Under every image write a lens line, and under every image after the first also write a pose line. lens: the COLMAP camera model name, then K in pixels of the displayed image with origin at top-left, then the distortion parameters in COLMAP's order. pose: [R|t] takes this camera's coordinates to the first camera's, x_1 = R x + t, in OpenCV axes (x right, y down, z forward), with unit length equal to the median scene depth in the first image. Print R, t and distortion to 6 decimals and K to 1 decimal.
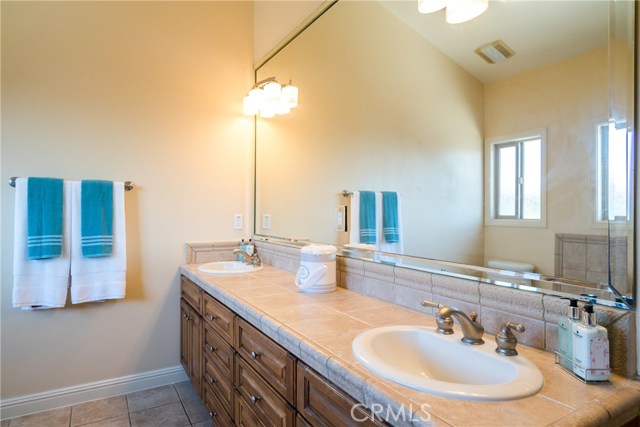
lens RADIAL K [[388.4, 0, 321.3], [0, 388.4, 208.9], [0, 0, 1]] dist [-0.002460, 0.000045]
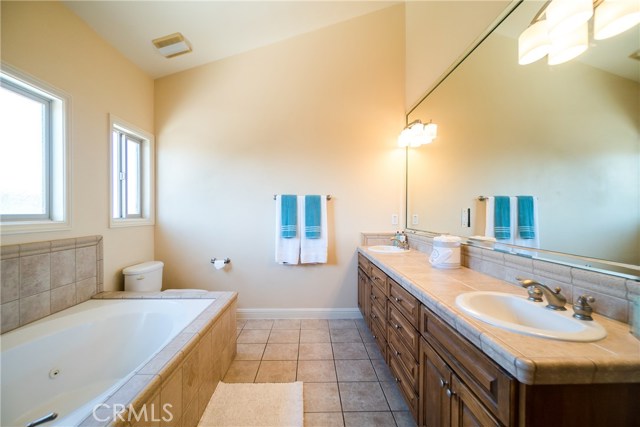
lens RADIAL K [[284.3, 0, 319.5], [0, 284.3, 214.1], [0, 0, 1]] dist [0.004973, 0.000745]
pose [[0.879785, 0.001430, -0.475370, 0.073399], [0.003733, 0.999944, 0.009916, 0.000437], [0.475358, -0.010498, 0.879730, -0.140612]]
